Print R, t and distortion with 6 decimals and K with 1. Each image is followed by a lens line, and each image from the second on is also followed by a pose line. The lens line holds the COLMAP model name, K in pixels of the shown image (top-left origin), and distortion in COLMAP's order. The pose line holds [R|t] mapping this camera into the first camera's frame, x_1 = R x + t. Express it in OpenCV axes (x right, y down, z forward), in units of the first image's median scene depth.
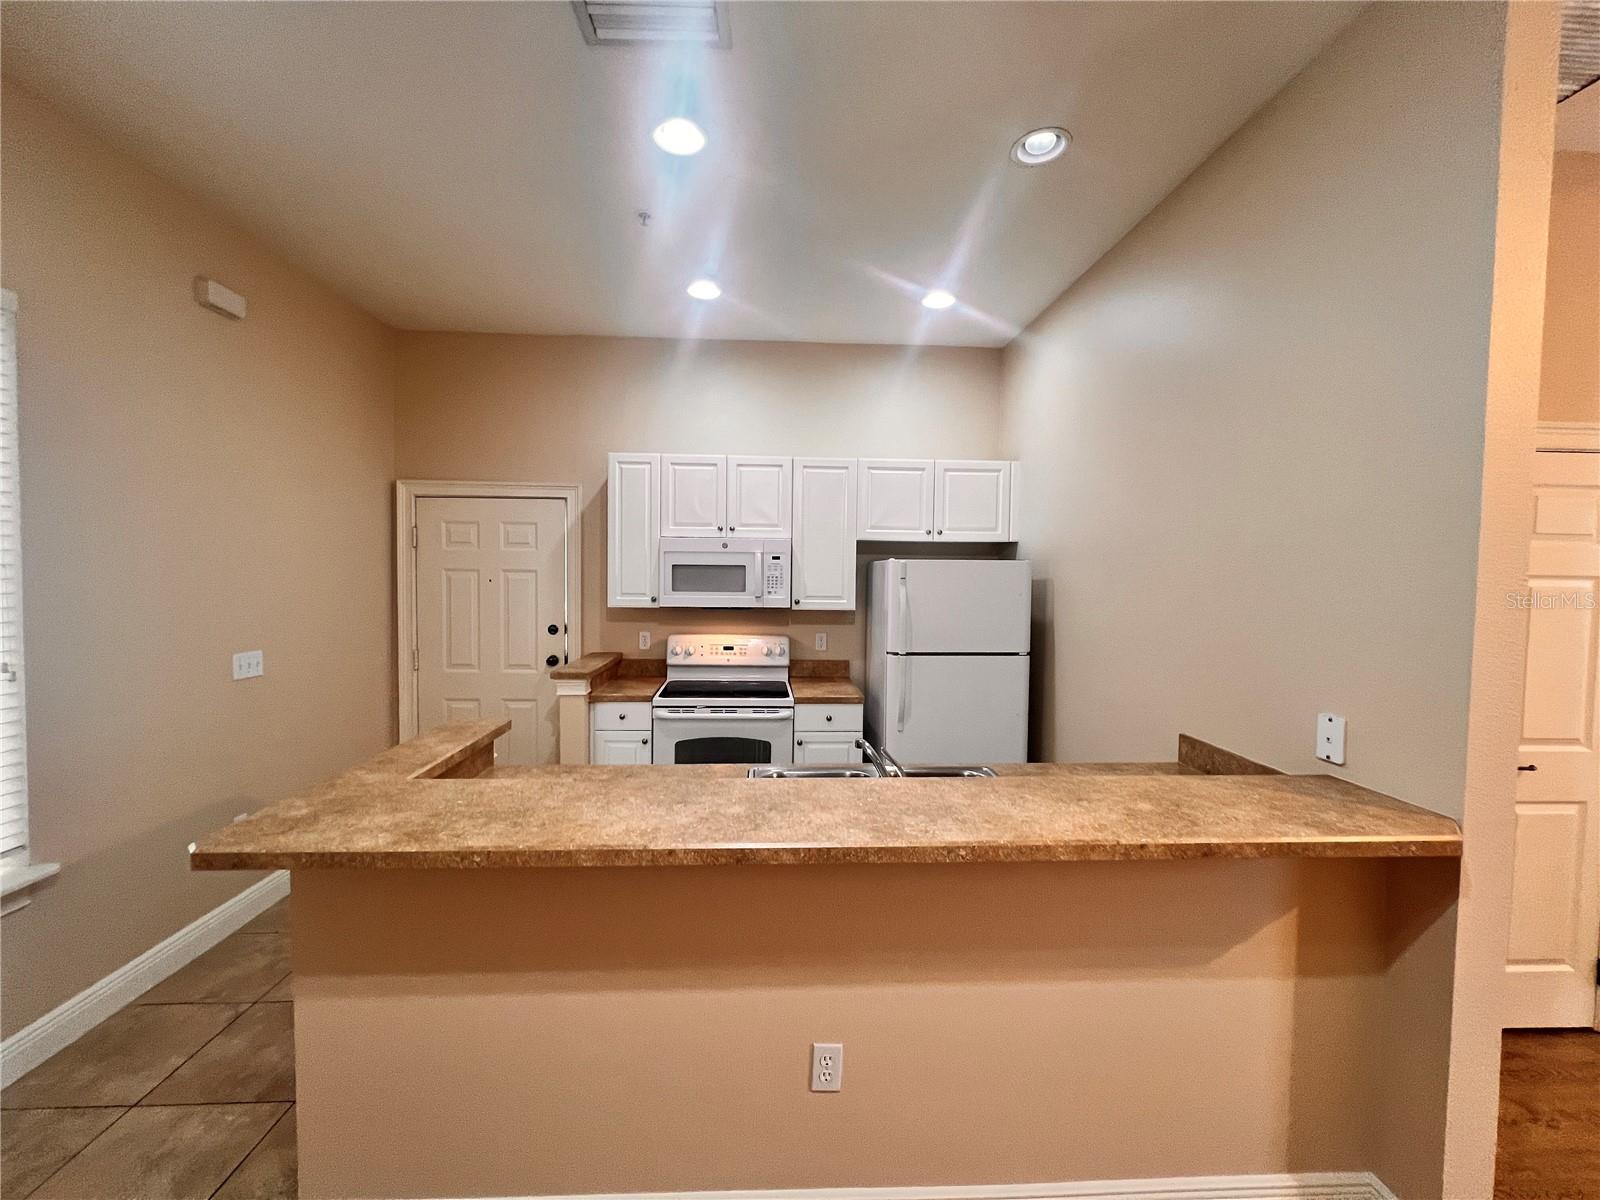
lens RADIAL K [[639.9, 0, 794.2], [0, 639.9, 601.8], [0, 0, 1]] dist [0.000188, 0.000885]
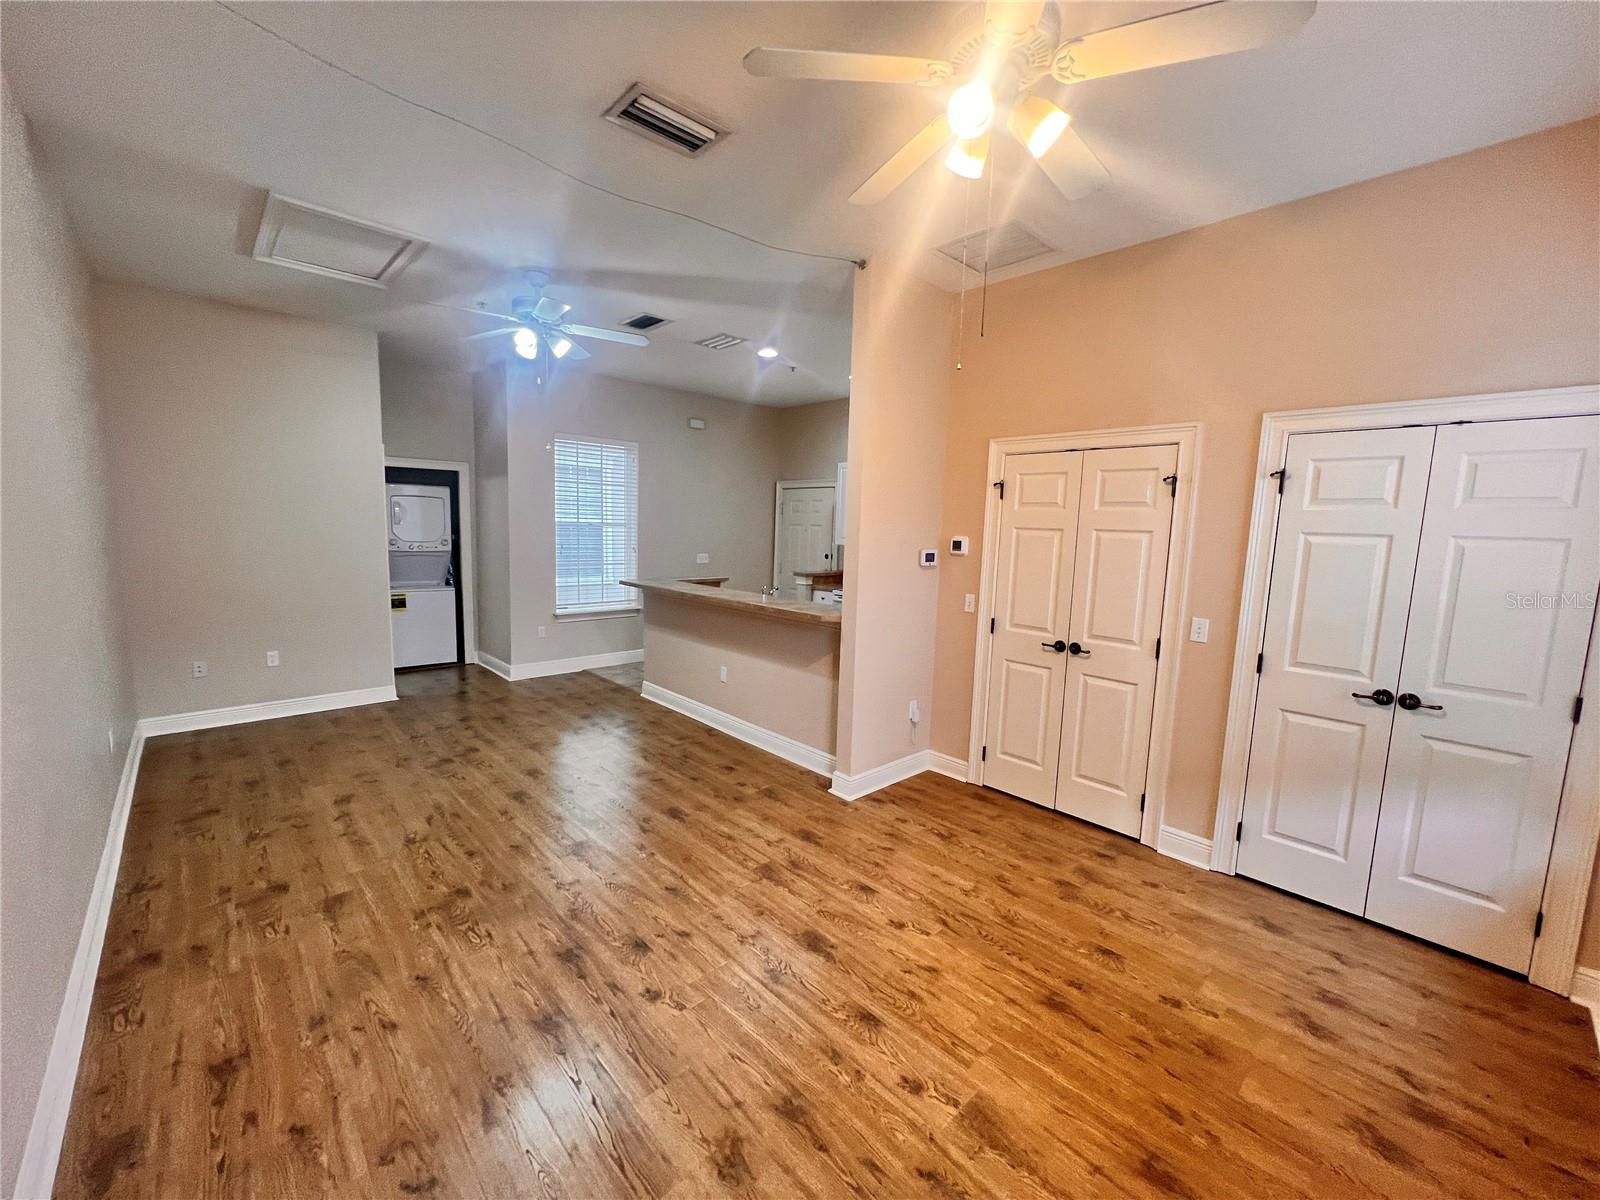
lens RADIAL K [[639.9, 0, 792.3], [0, 639.9, 605.1], [0, 0, 1]] dist [0.000188, 0.000885]
pose [[0.641871, 0.104160, -0.759706, 1.099633], [-0.056541, 0.994463, 0.088575, 0.026260], [0.764726, -0.013899, 0.644206, -0.336821]]
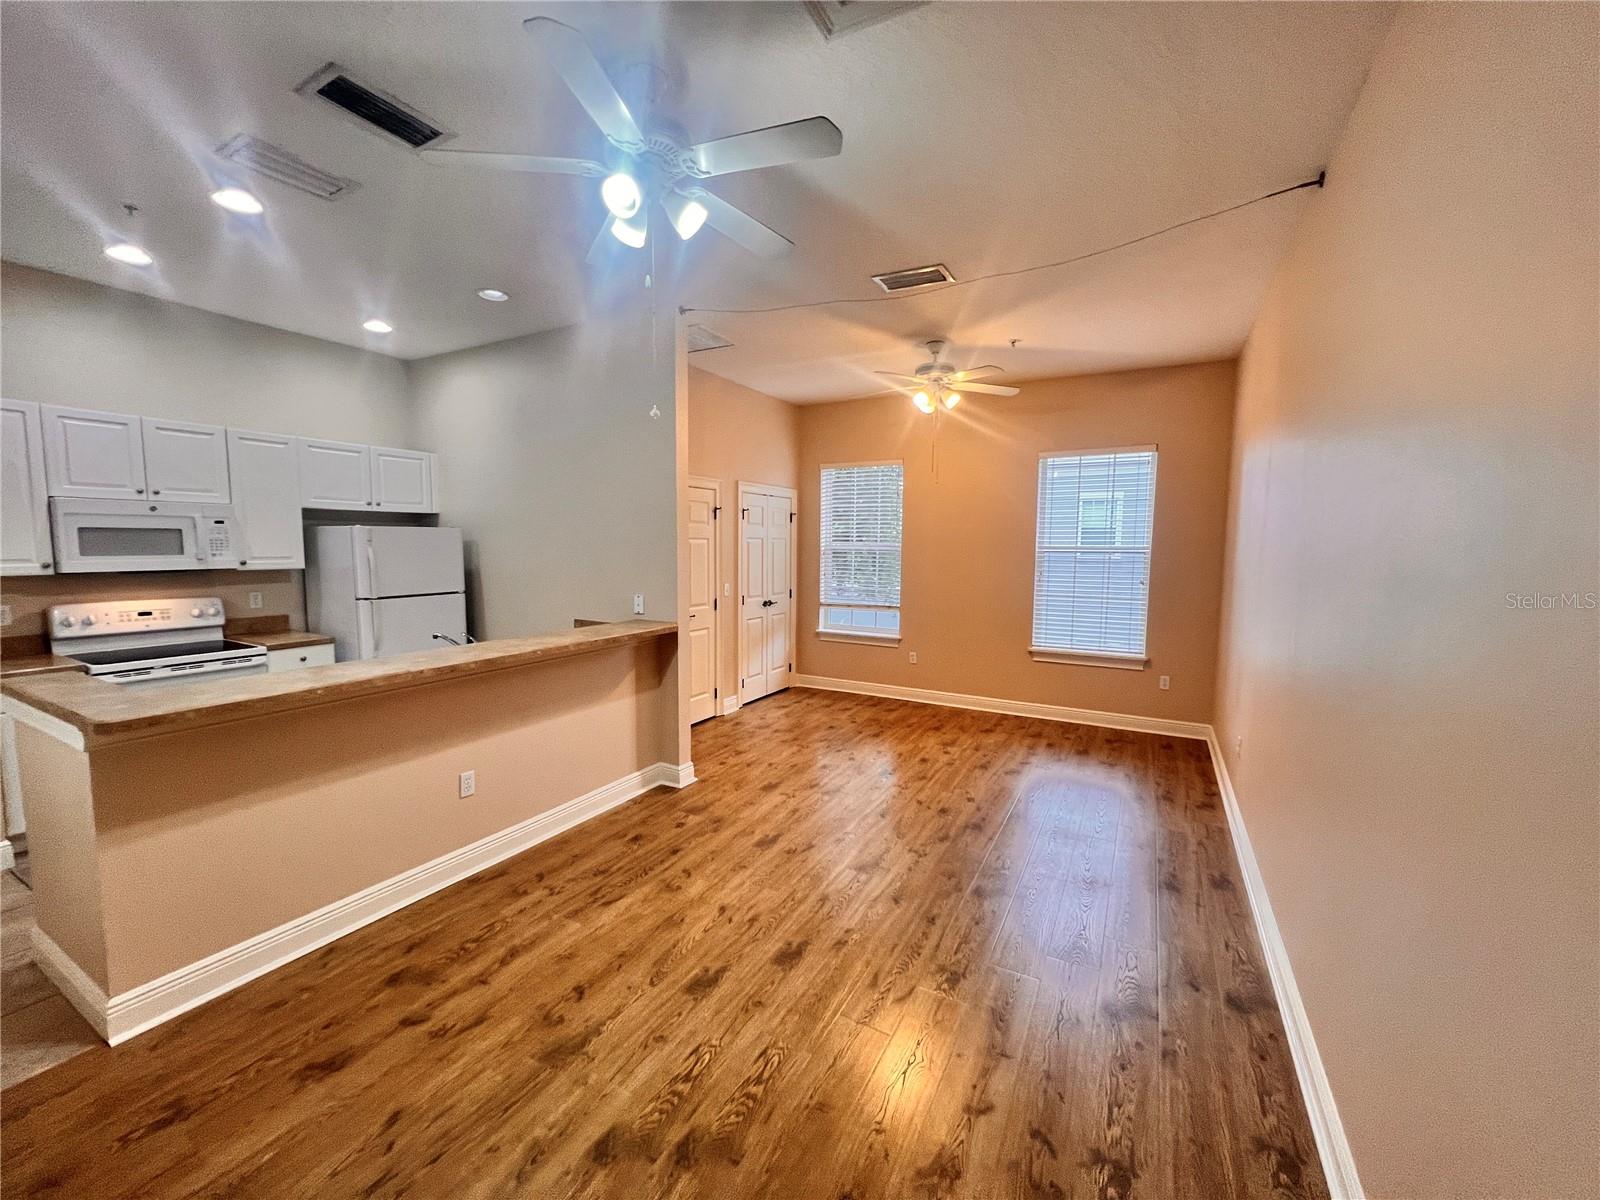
lens RADIAL K [[639.9, 0, 795.1], [0, 639.9, 602.5], [0, 0, 1]] dist [0.000188, 0.000885]
pose [[0.529359, -0.086009, 0.844027, -0.427613], [0.035238, 0.996218, 0.079418, 0.014020], [-0.847666, -0.012299, 0.530388, -0.379701]]
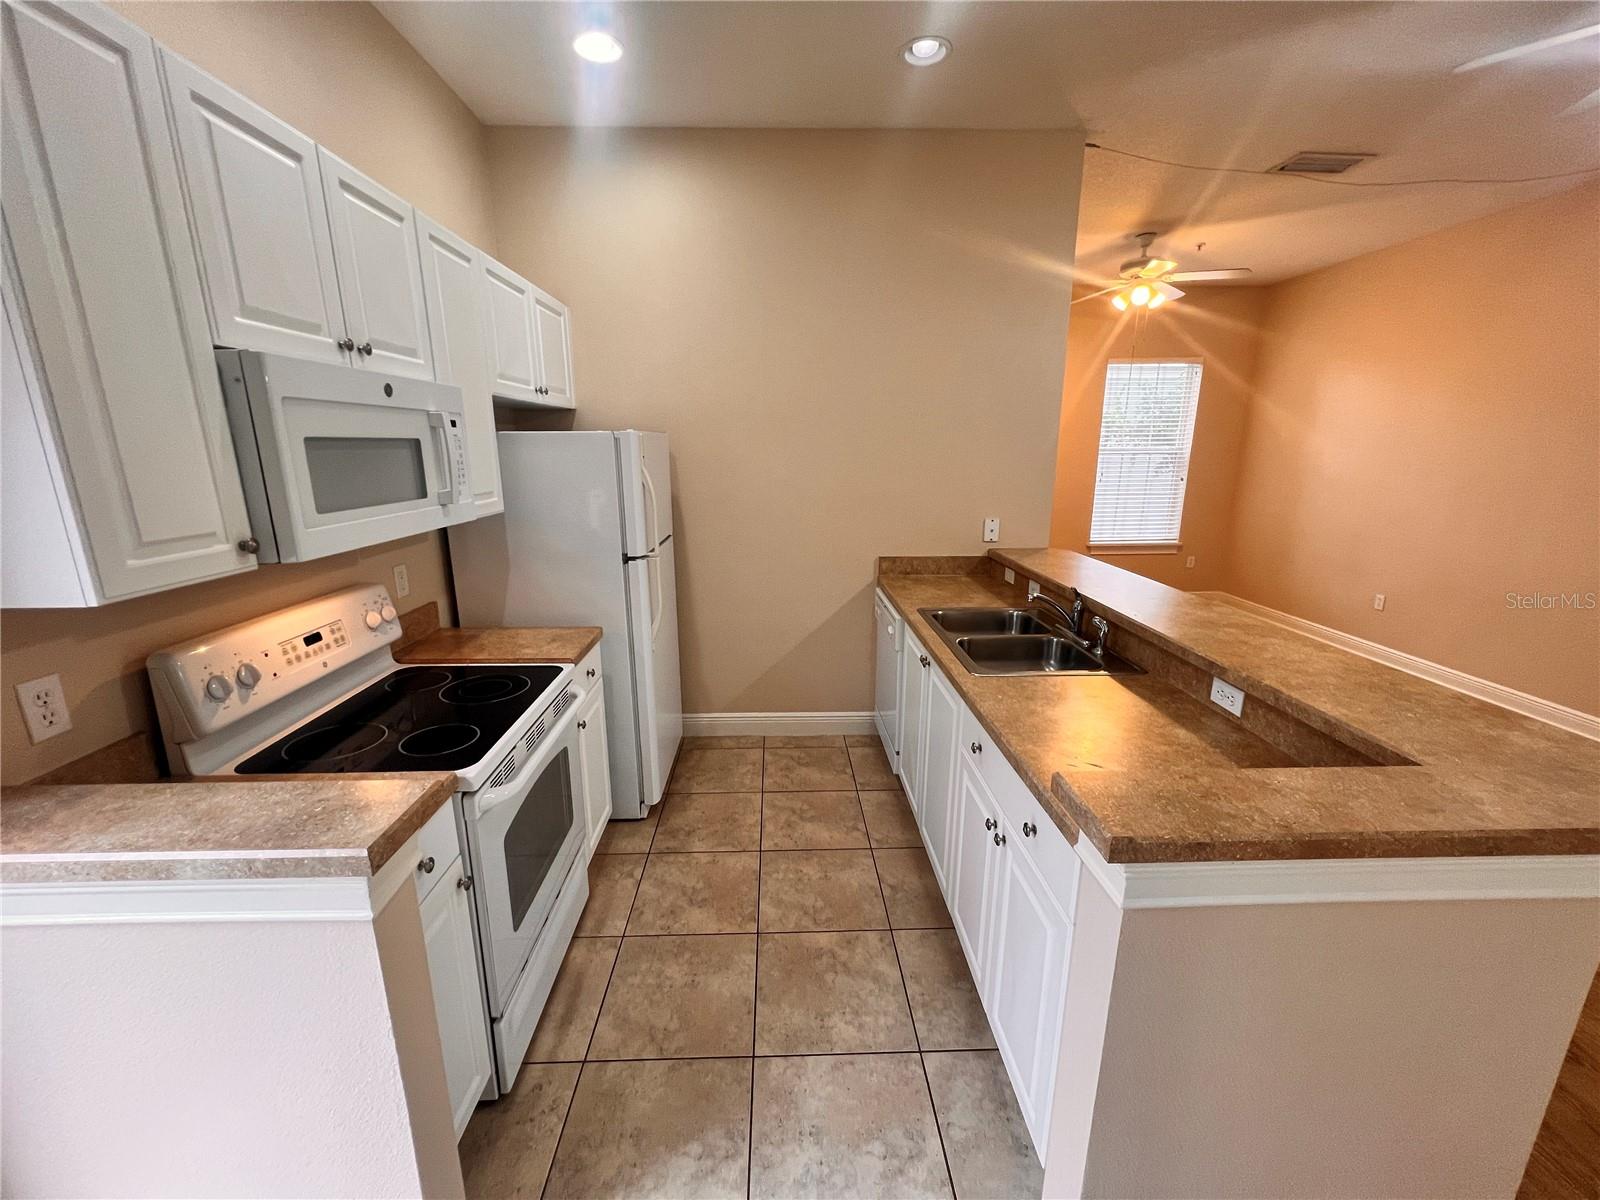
lens RADIAL K [[639.9, 0, 793.8], [0, 639.9, 600.3], [0, 0, 1]] dist [0.000188, 0.000885]
pose [[0.022630, -0.246903, 0.968776, -0.535462], [0.048044, 0.968173, 0.245627, -0.044016], [-0.998589, 0.040985, 0.033772, 0.710435]]
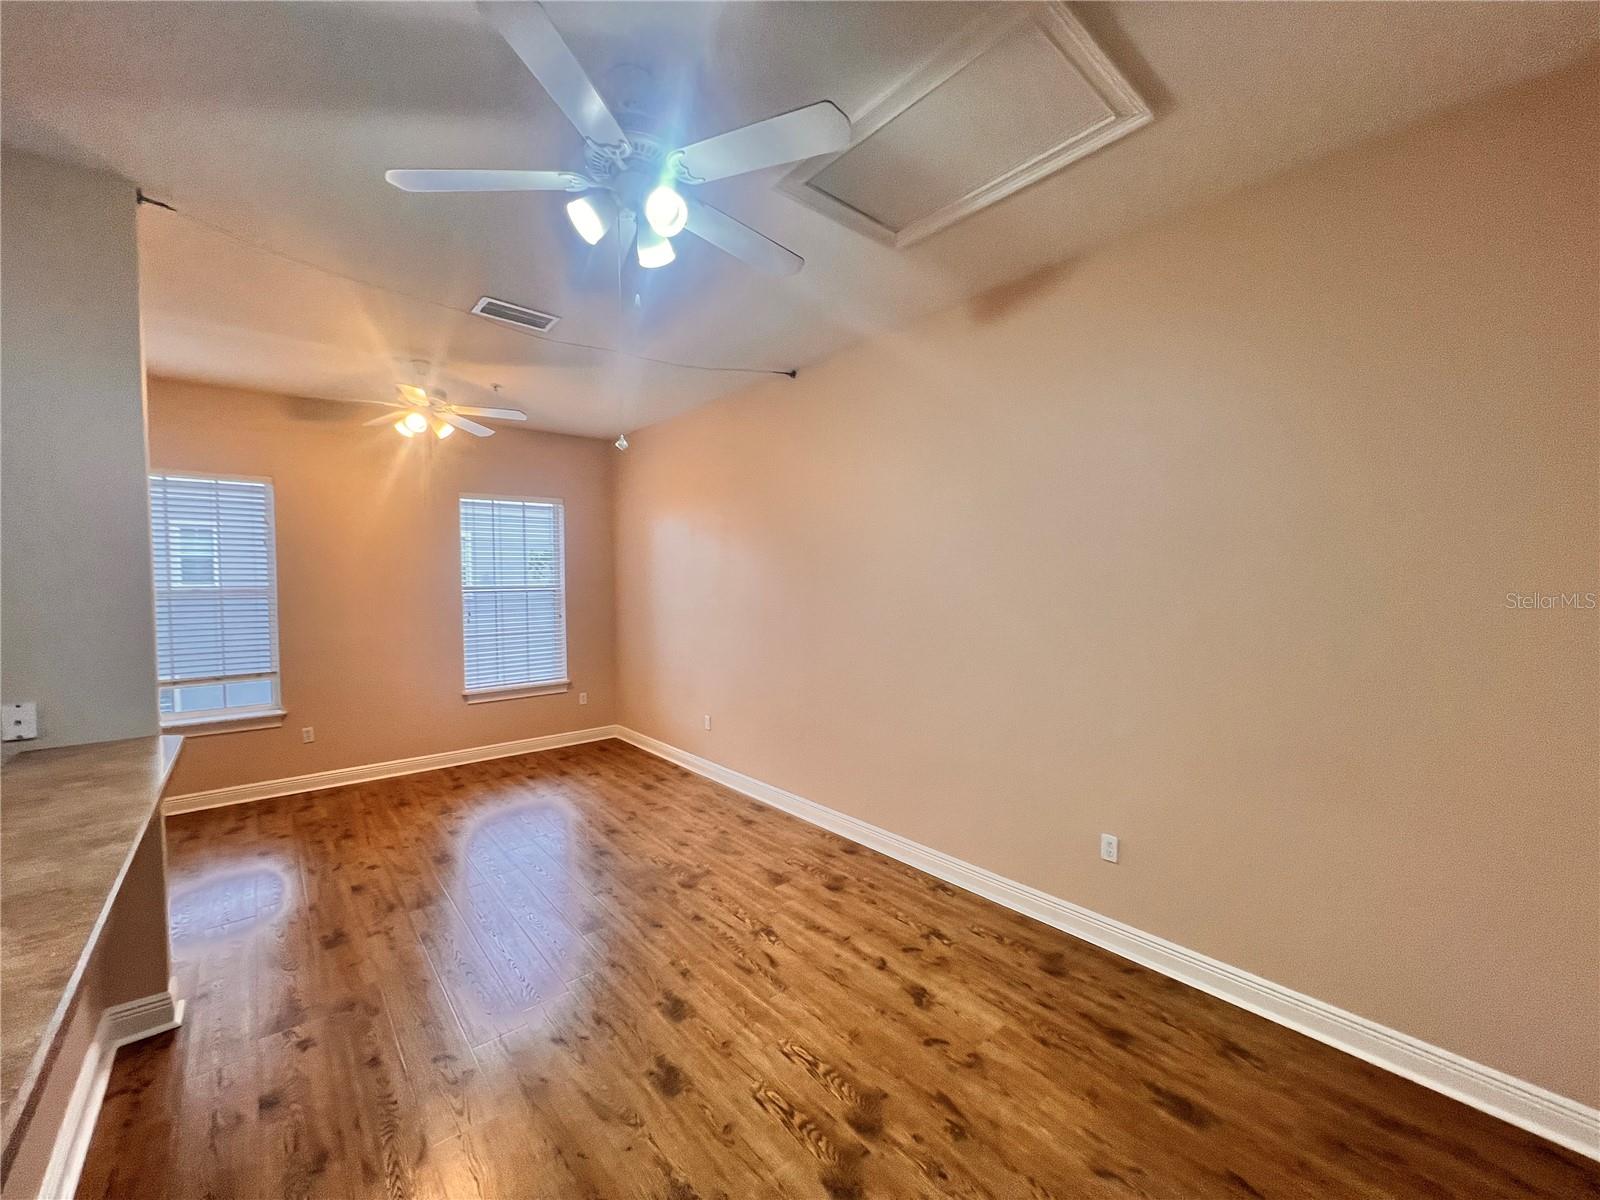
lens RADIAL K [[639.9, 0, 791.7], [0, 639.9, 609.8], [0, 0, 1]] dist [0.000188, 0.000885]
pose [[-0.603082, -0.044647, 0.796429, -0.473234], [0.038666, 0.995623, 0.085092, -0.023235], [-0.796742, 0.082112, -0.598716, 0.239508]]
